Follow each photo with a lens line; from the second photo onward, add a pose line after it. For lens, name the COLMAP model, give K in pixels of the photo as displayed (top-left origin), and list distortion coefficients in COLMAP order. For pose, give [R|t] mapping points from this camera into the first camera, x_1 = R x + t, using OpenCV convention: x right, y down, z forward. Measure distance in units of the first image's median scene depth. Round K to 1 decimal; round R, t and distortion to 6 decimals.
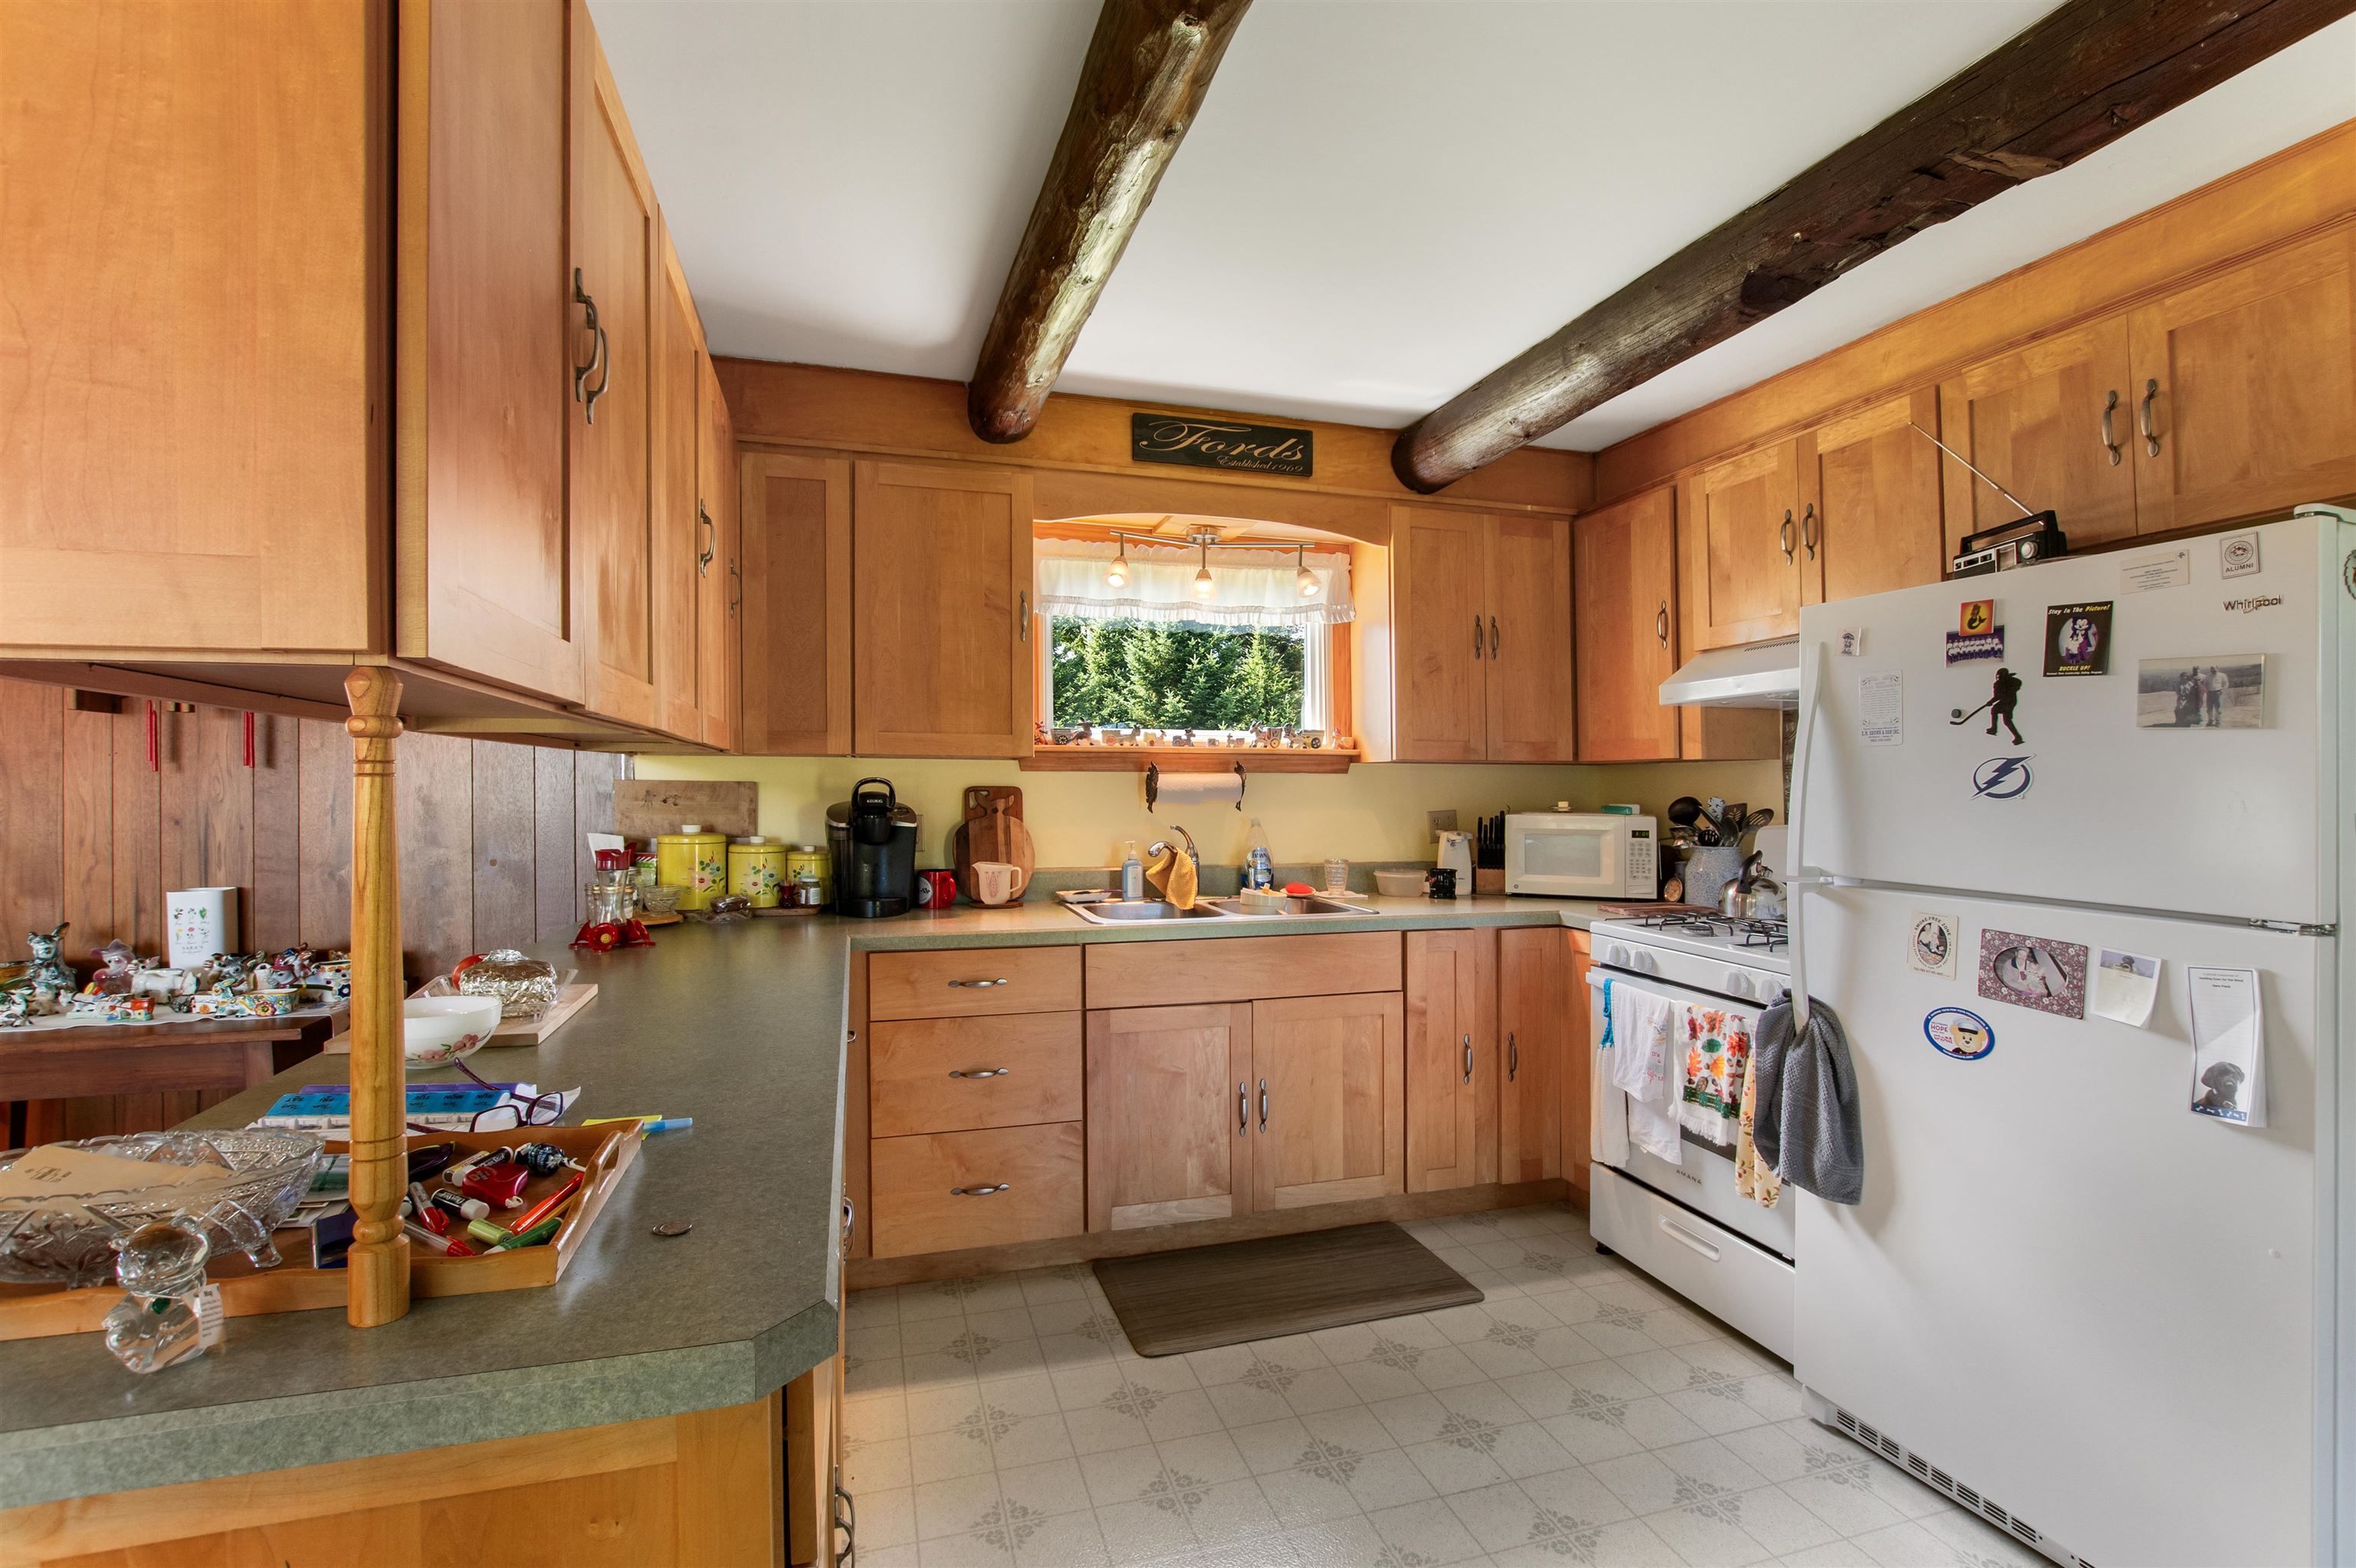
lens RADIAL K [[1076.0, 0, 1180.9], [0, 1076.0, 785.4], [0, 0, 1]] dist [-0.021141, 0.000911]
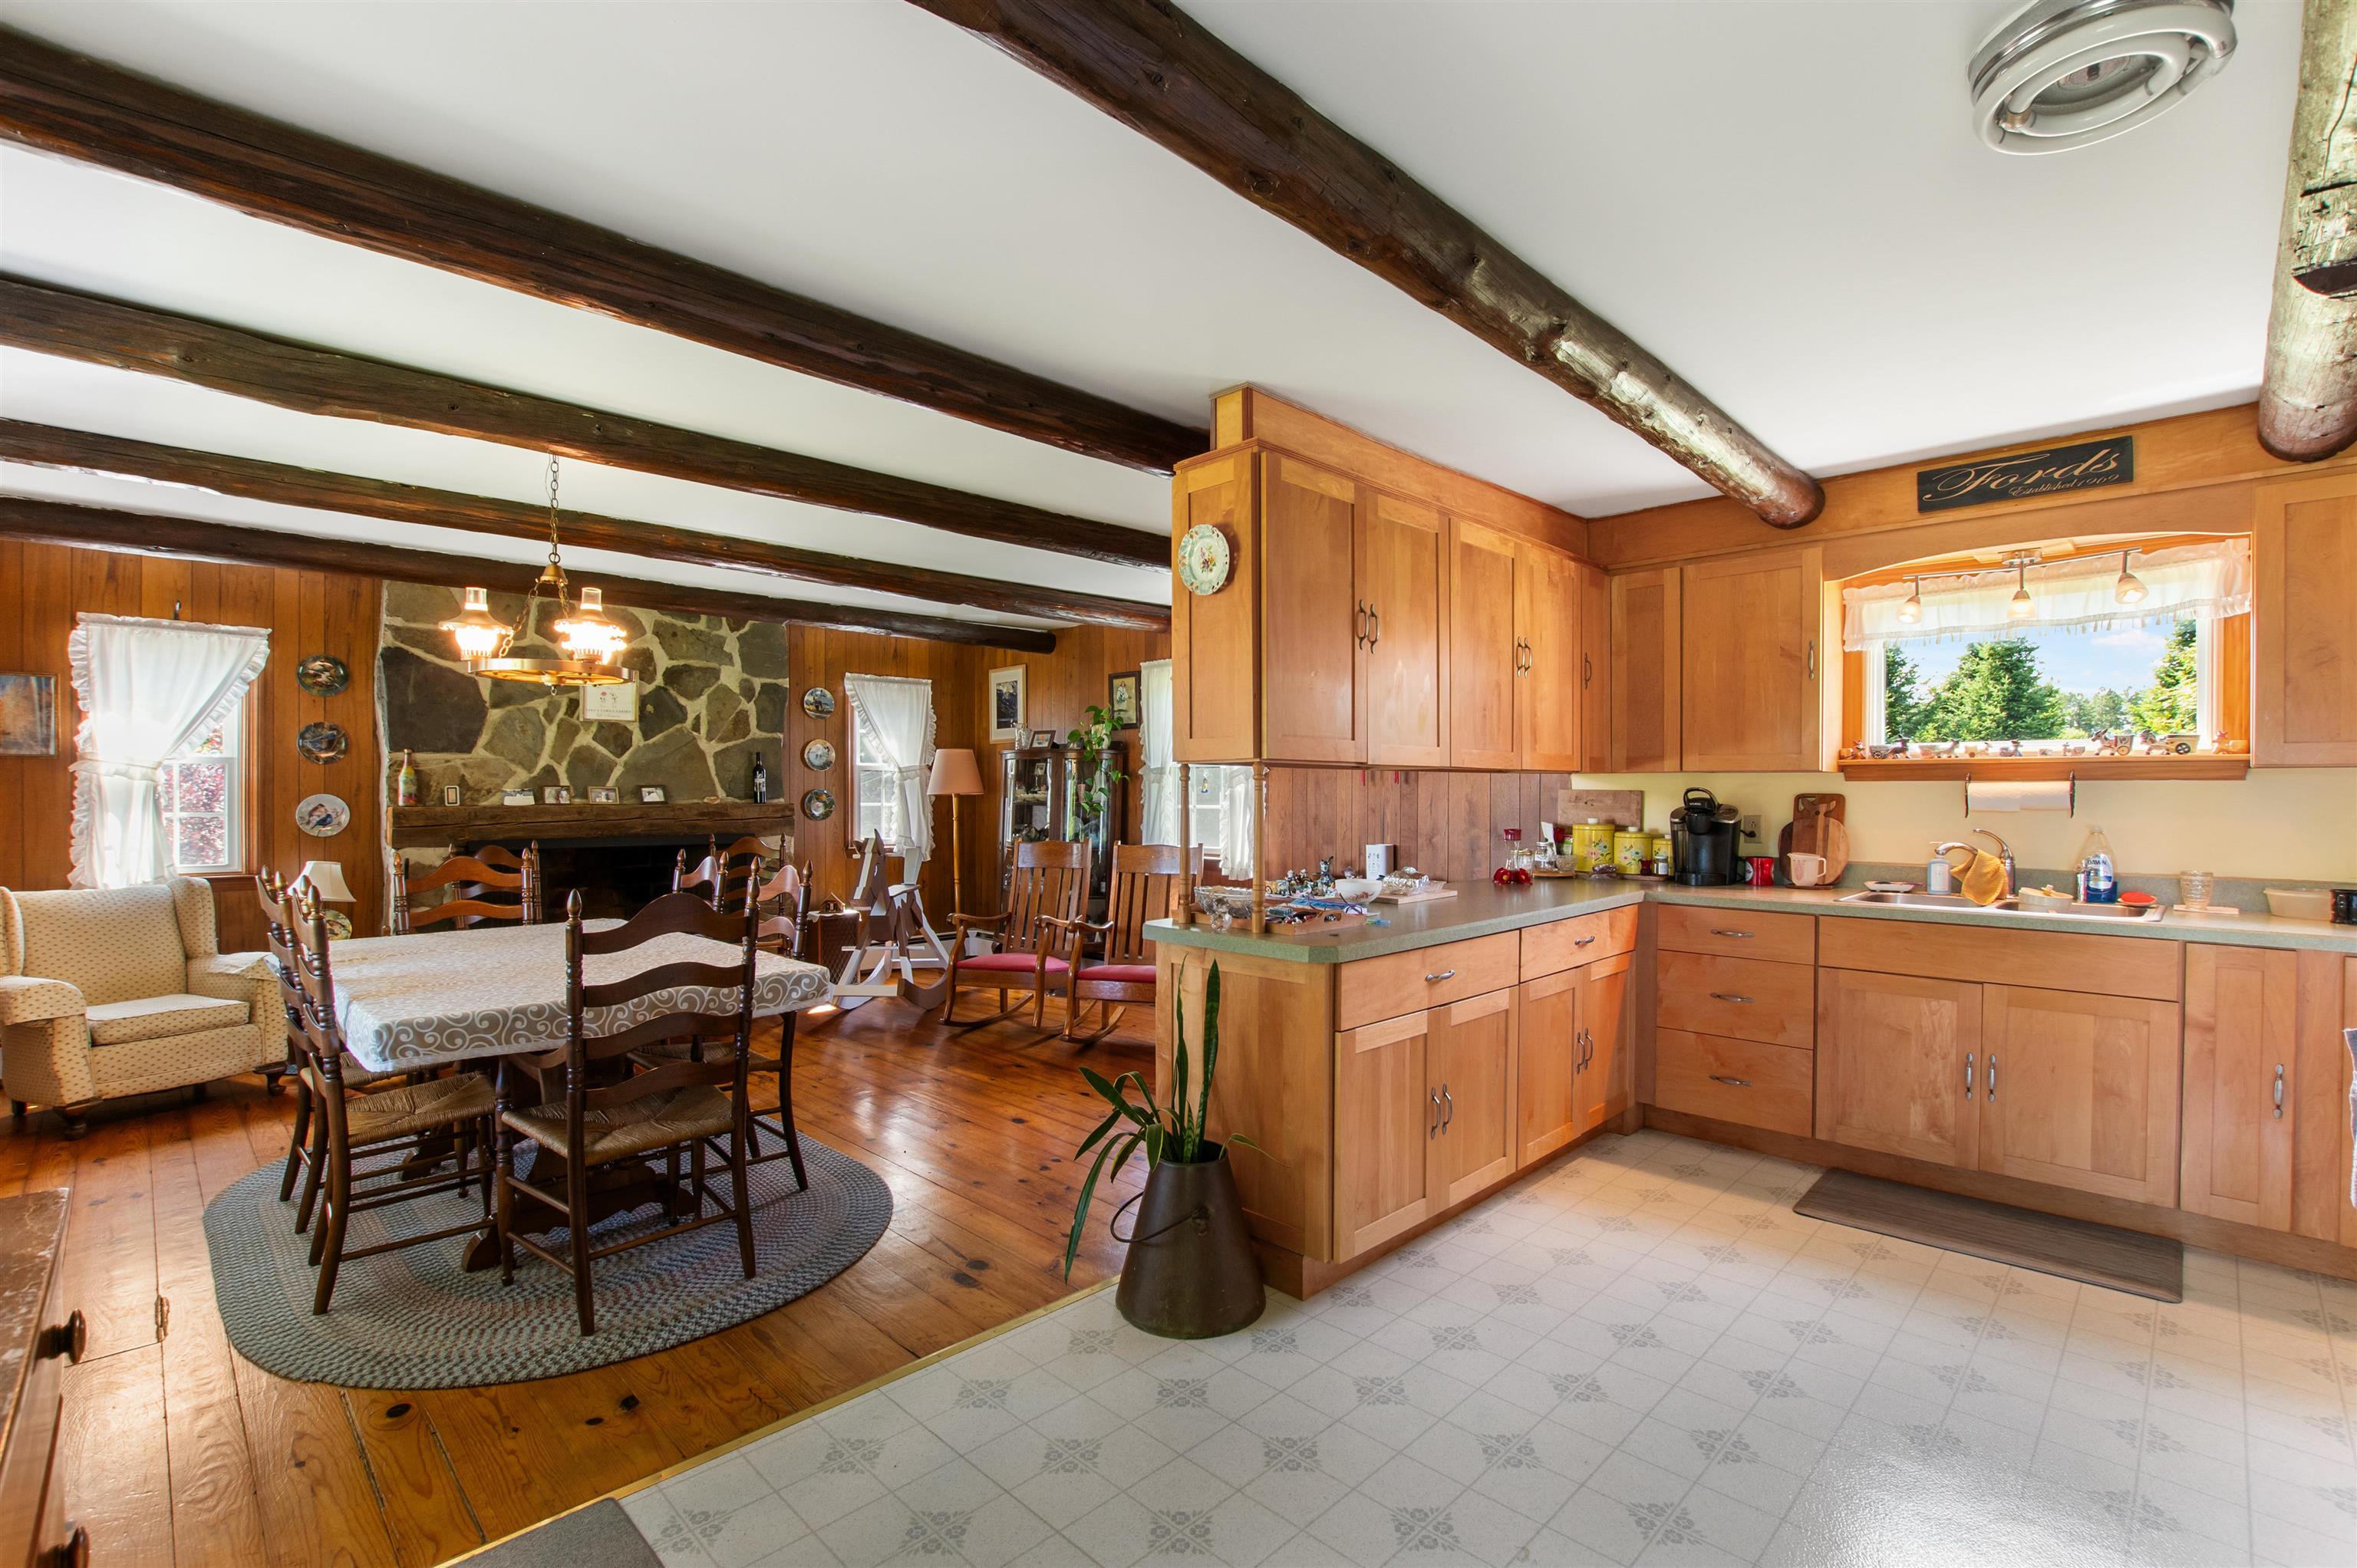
lens RADIAL K [[1076.5, 0, 1187.9], [0, 1076.5, 791.5], [0, 0, 1]] dist [-0.021141, 0.000911]
pose [[0.466987, -0.001762, -0.884263, 0.615834], [-0.000162, 0.999998, -0.002078, 0.001185], [0.884264, 0.001114, 0.466985, -0.241658]]
